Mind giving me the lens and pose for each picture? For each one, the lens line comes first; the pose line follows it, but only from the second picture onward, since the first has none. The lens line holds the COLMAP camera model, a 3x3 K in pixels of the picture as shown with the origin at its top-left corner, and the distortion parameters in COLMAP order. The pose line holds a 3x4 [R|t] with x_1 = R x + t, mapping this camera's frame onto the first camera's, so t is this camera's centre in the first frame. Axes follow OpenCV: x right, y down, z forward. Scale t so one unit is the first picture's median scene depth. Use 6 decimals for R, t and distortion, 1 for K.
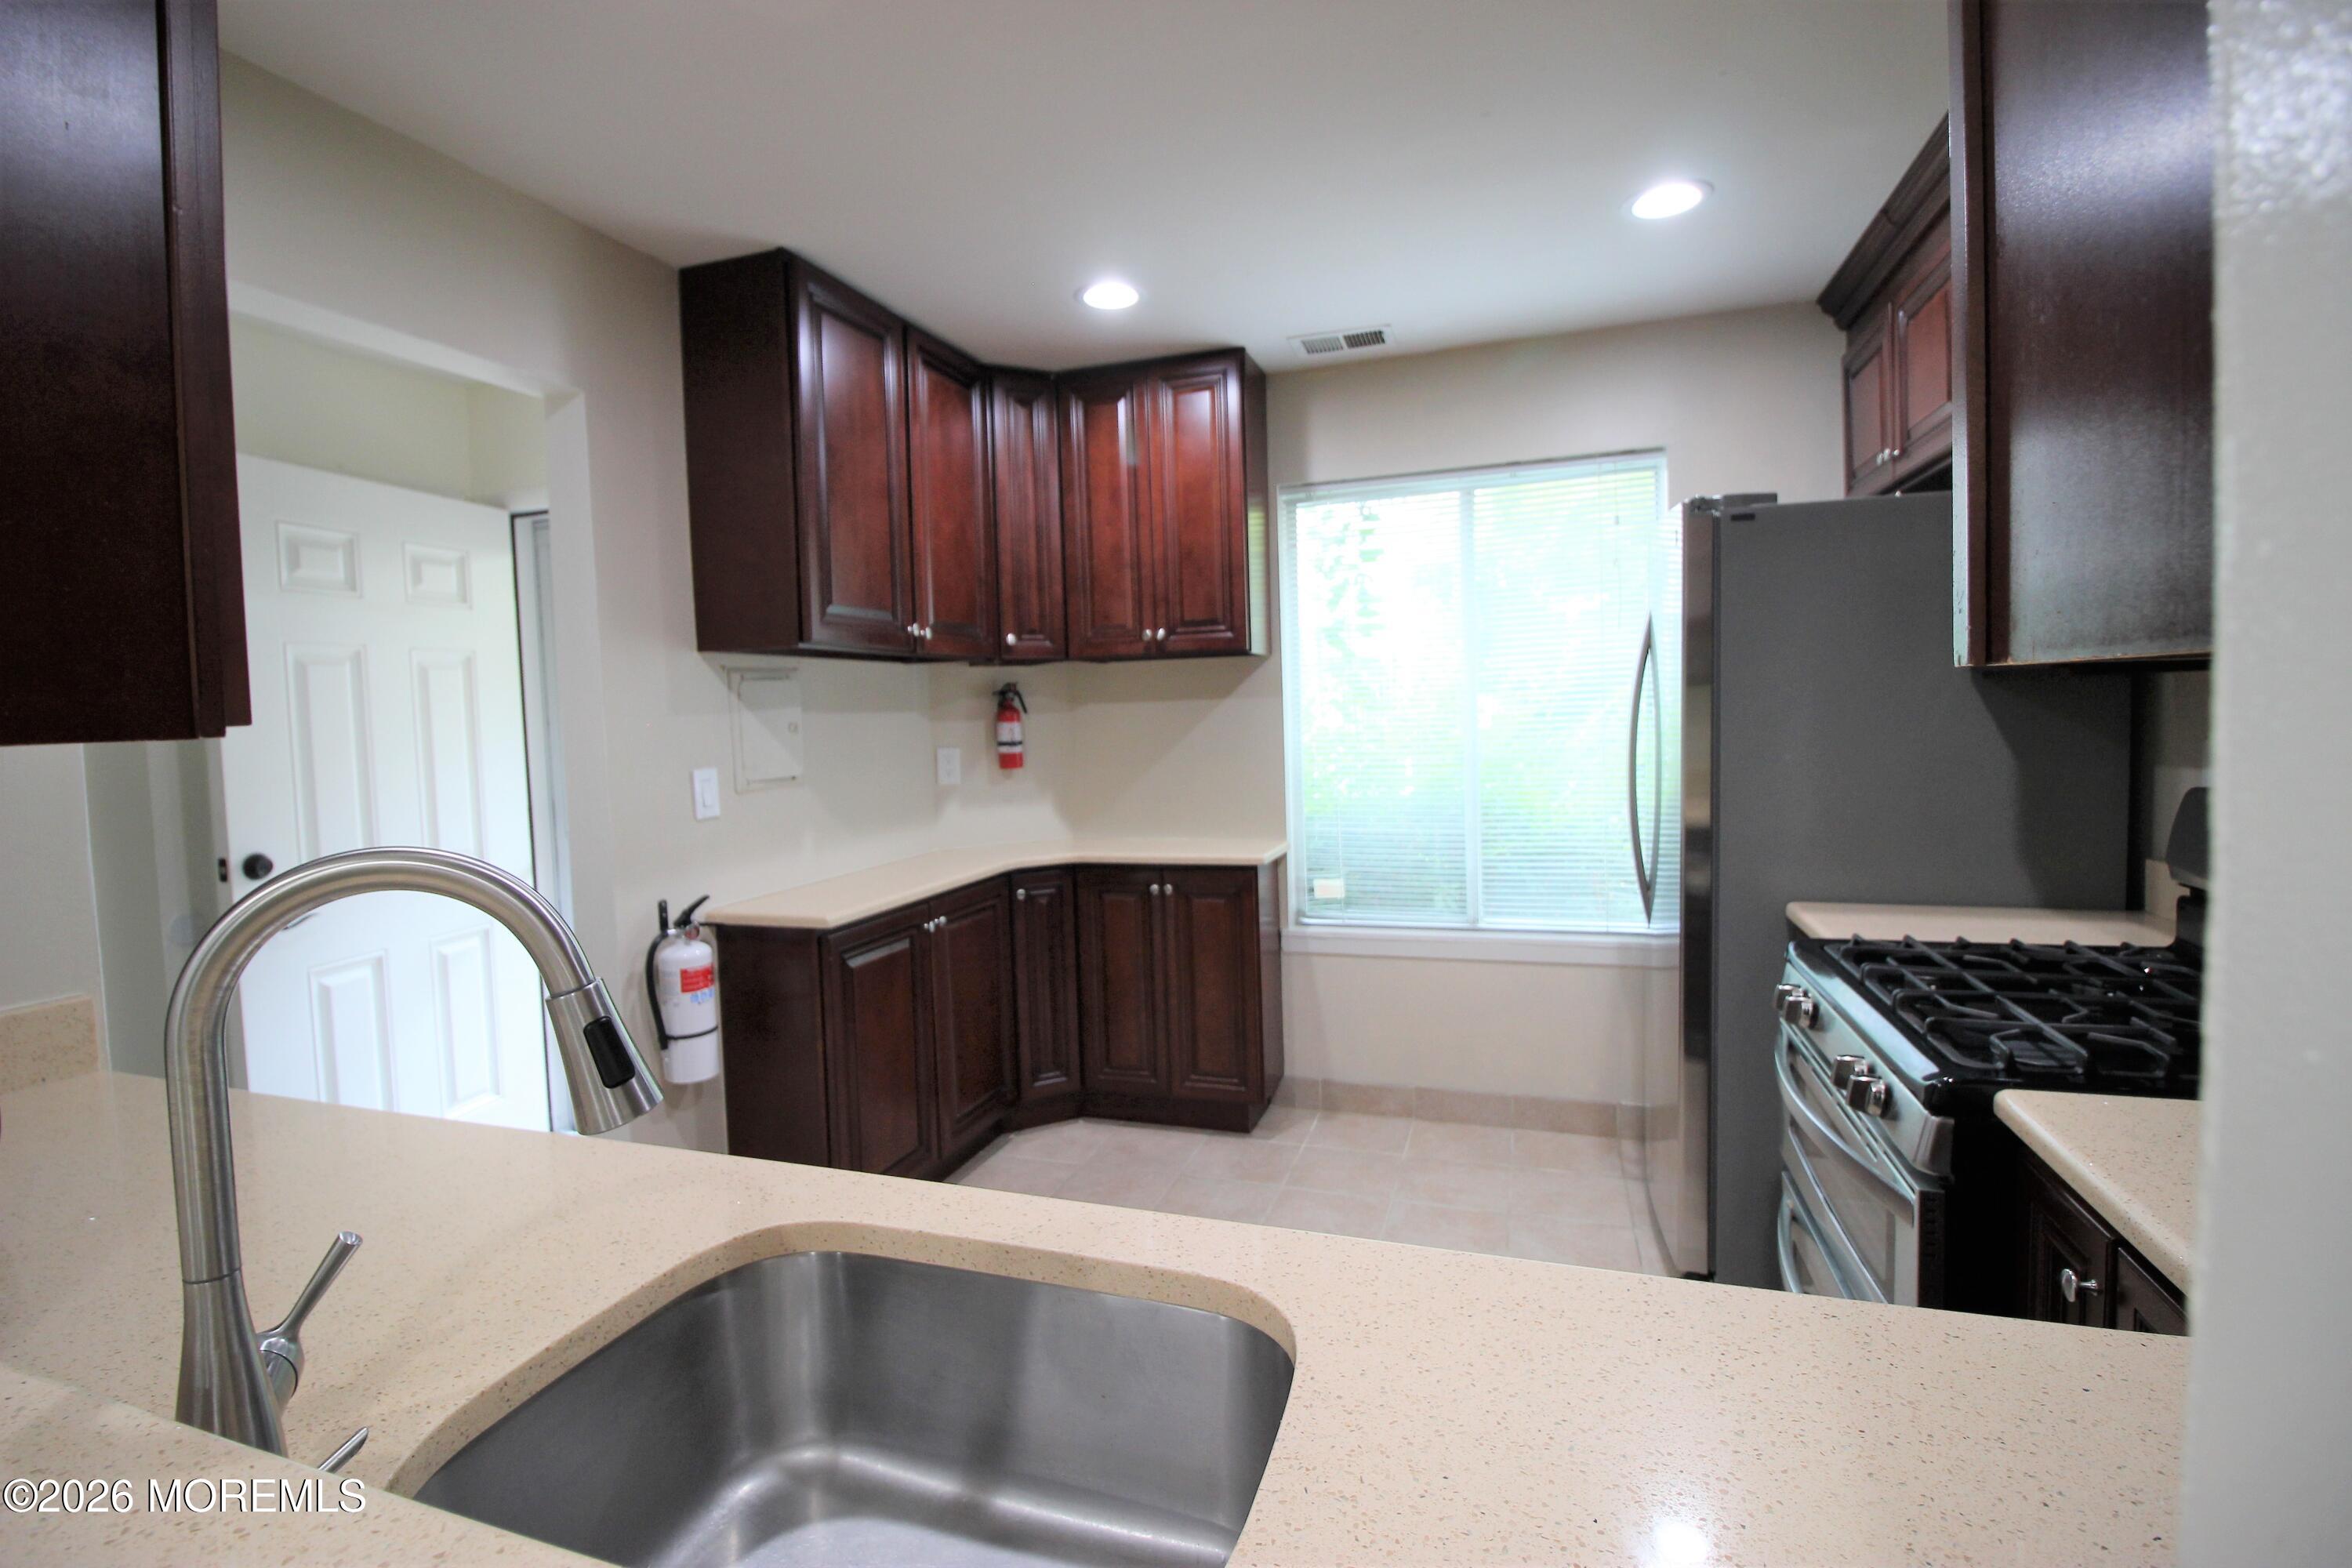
lens RADIAL K [[1082.1, 0, 1159.4], [0, 1082.1, 760.1], [0, 0, 1]] dist [0.003464, -0.015917]
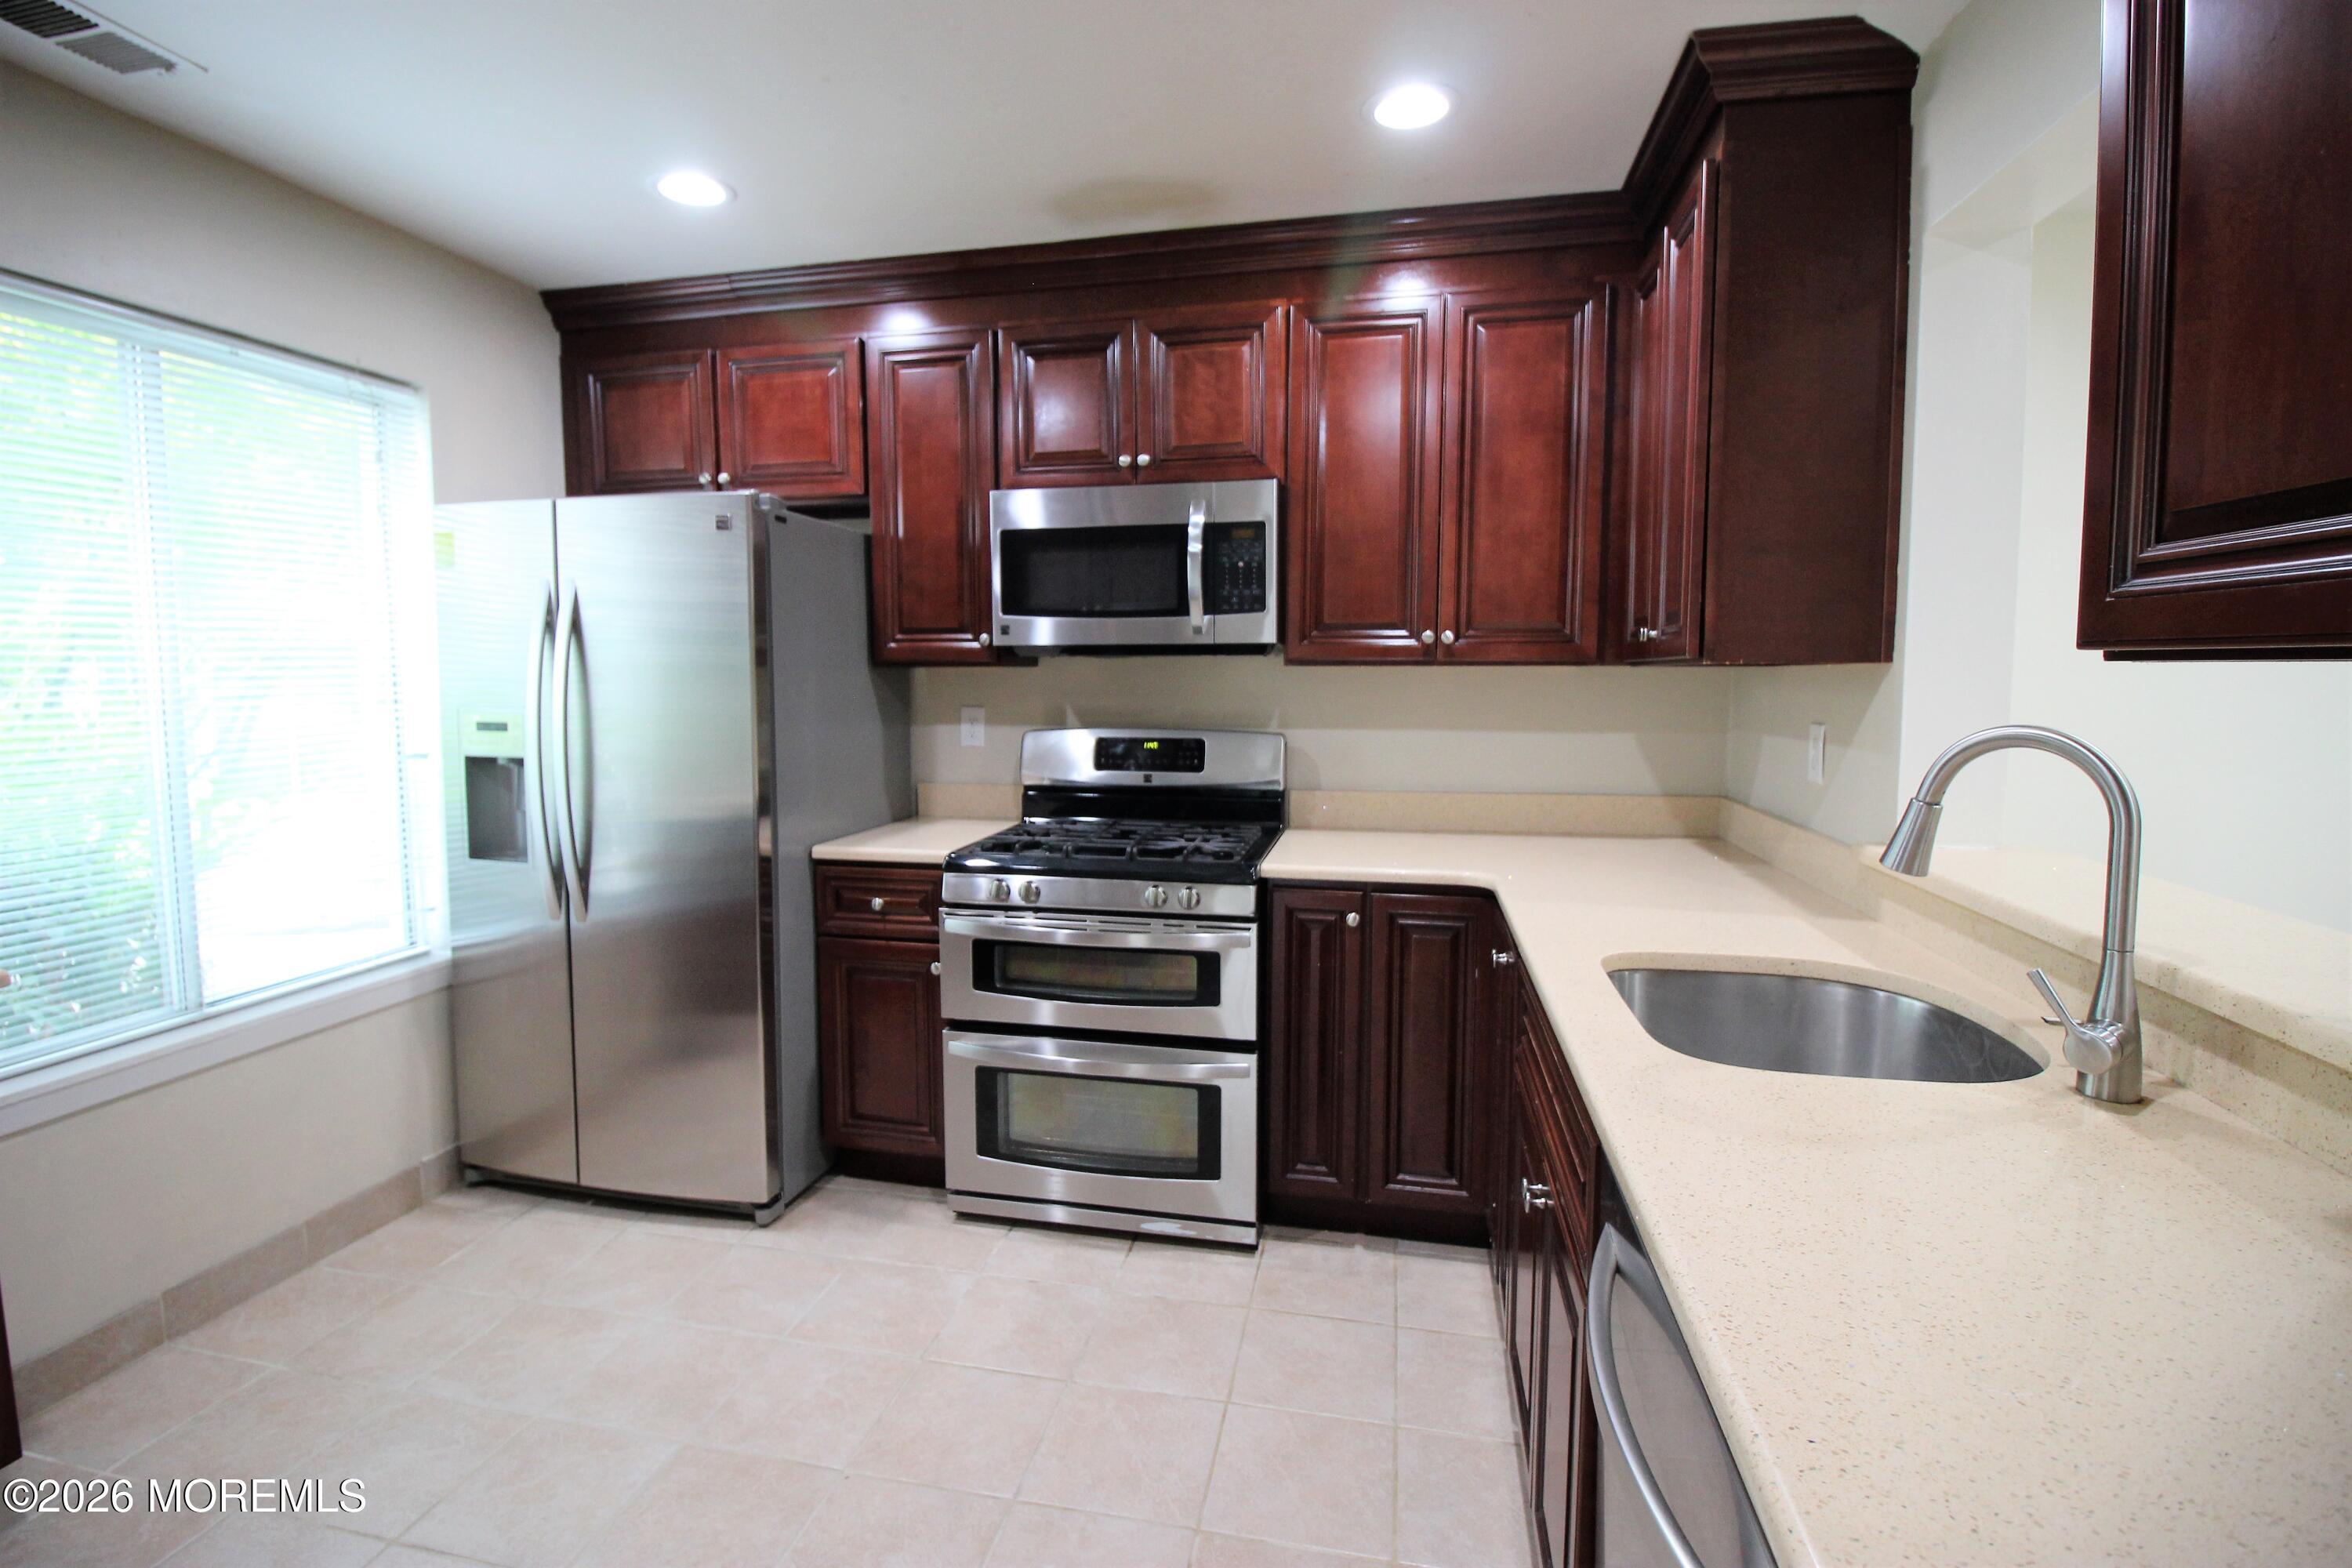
lens RADIAL K [[1082.1, 0, 1159.4], [0, 1082.1, 760.1], [0, 0, 1]] dist [0.003464, -0.015917]
pose [[-0.128628, -0.047018, 0.990578, -0.471280], [0.052806, 0.997134, 0.054186, -0.006897], [-0.990286, 0.059278, -0.125776, 0.538225]]
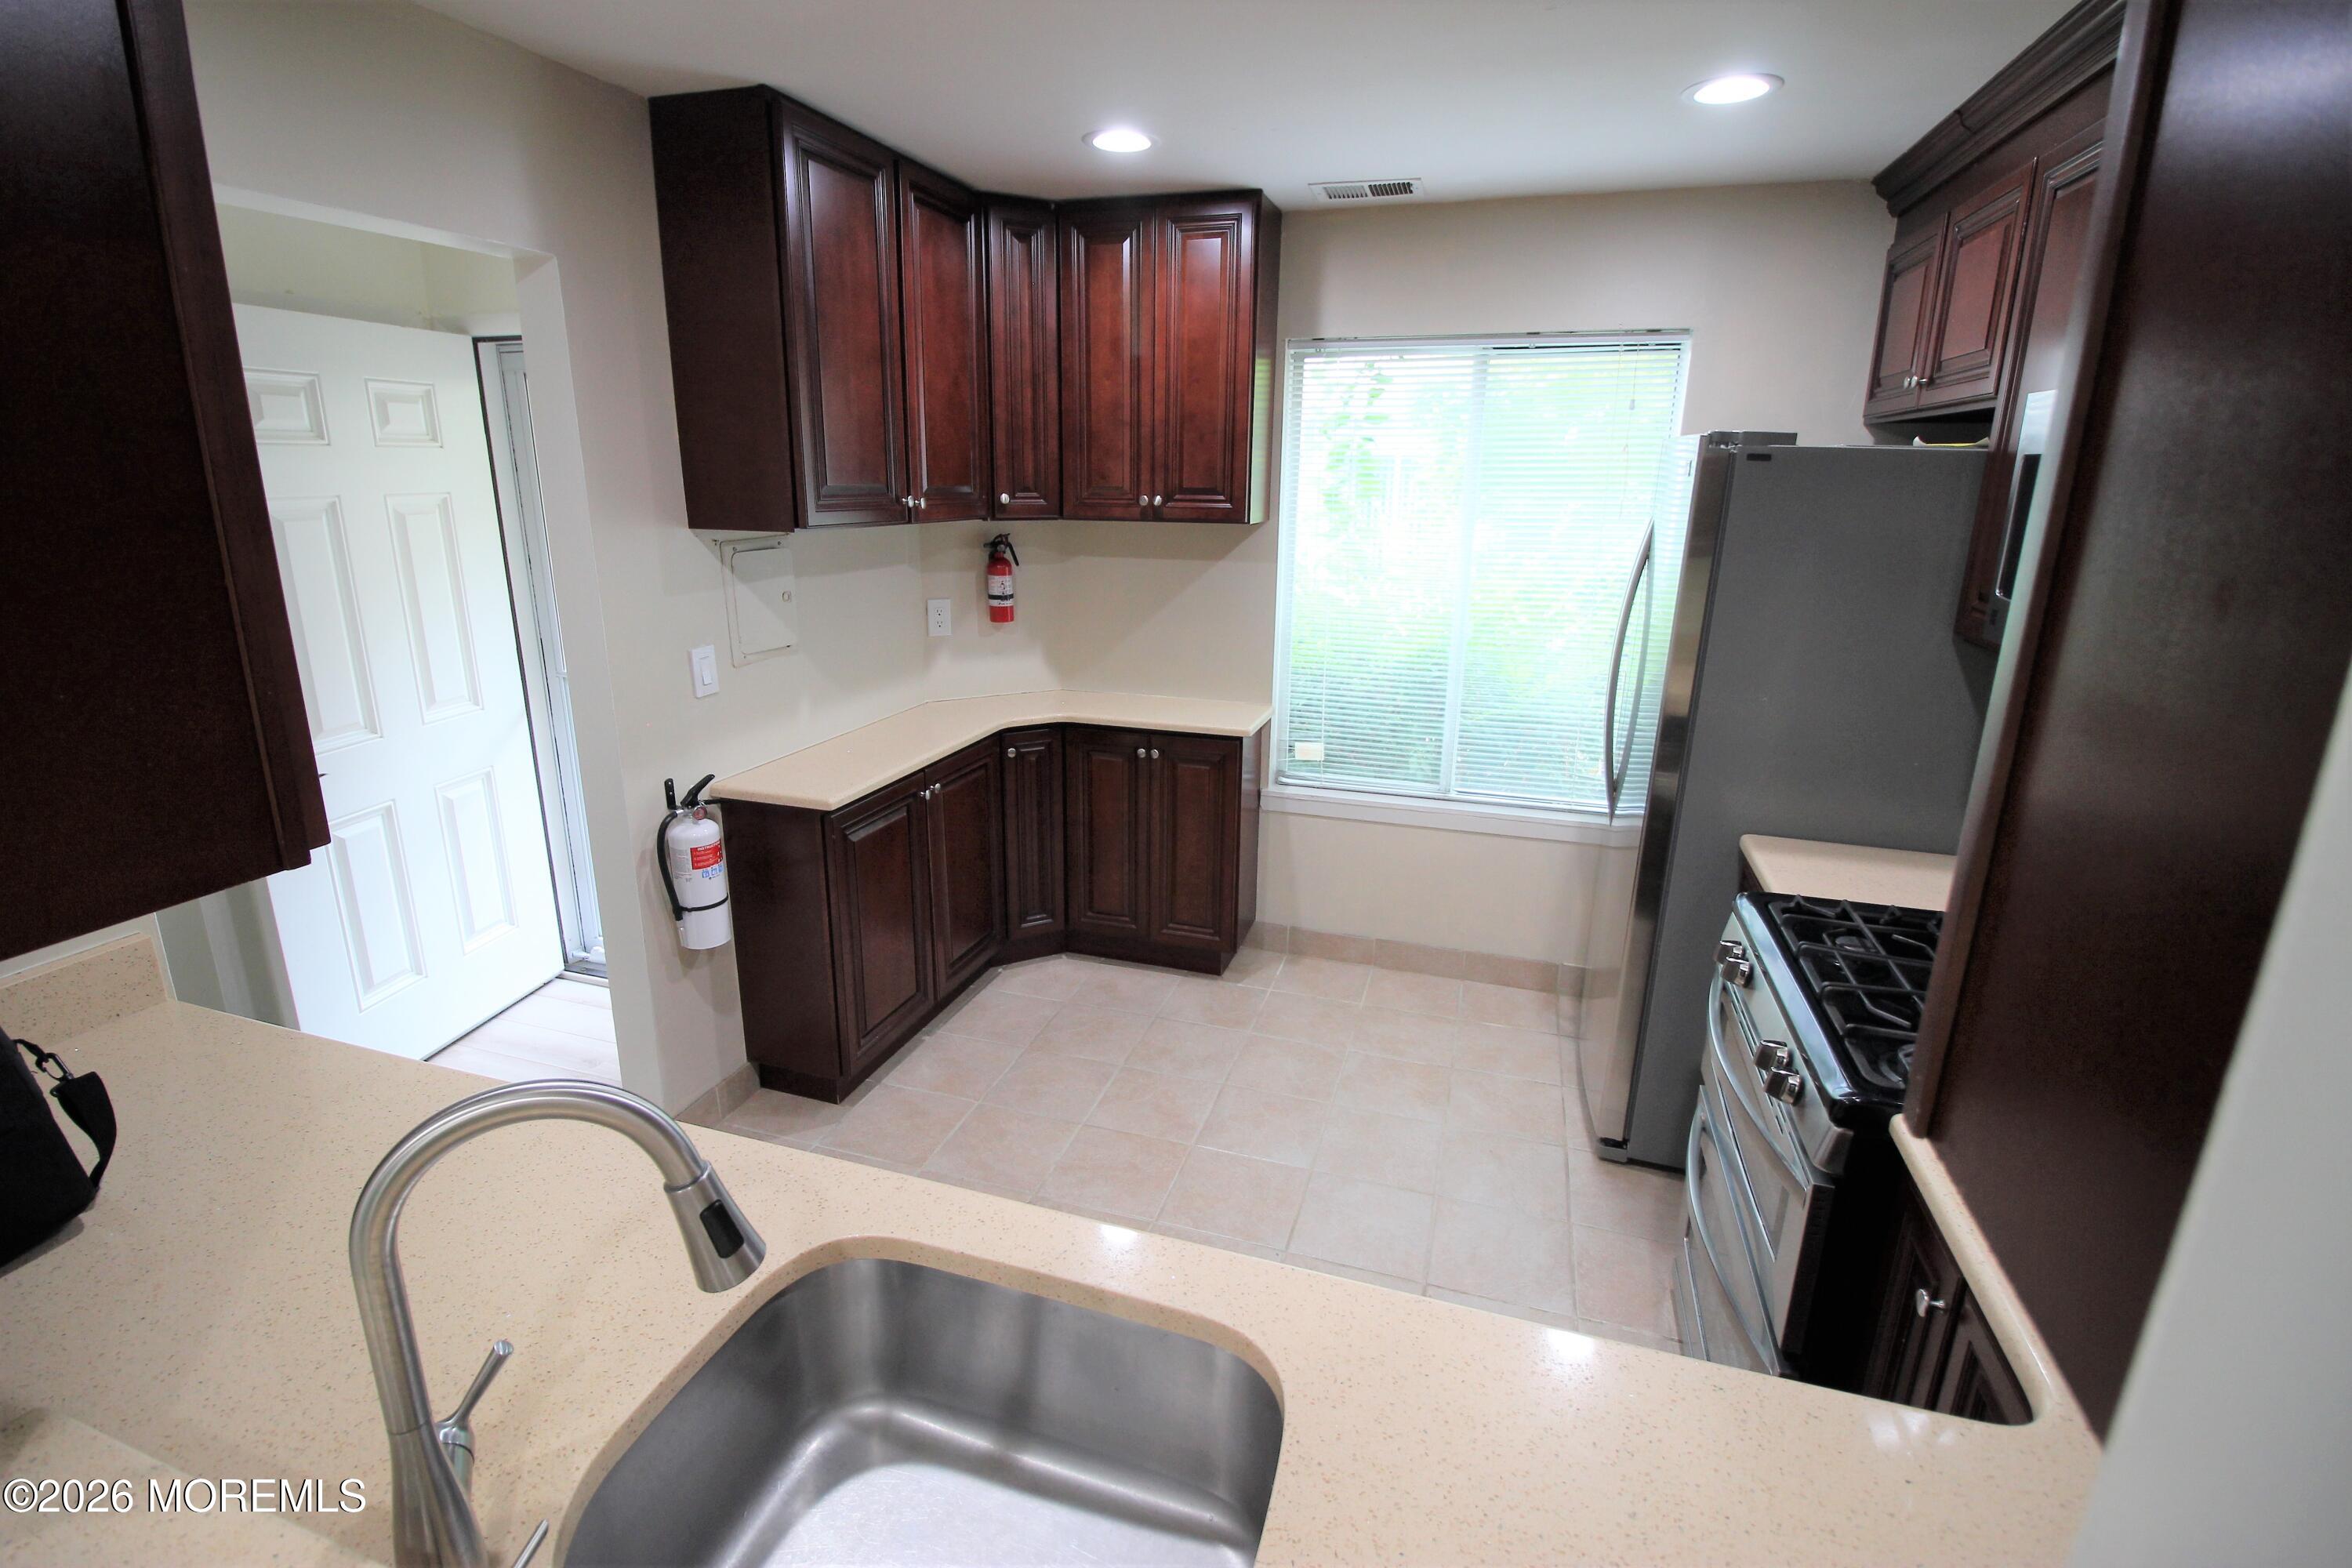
lens RADIAL K [[1082.1, 0, 1159.4], [0, 1082.1, 760.1], [0, 0, 1]] dist [0.003464, -0.015917]
pose [[0.998898, 0.036838, 0.029082, -0.018250], [-0.042215, 0.975989, 0.213689, -0.100134], [-0.020512, -0.214681, 0.976469, -0.008305]]
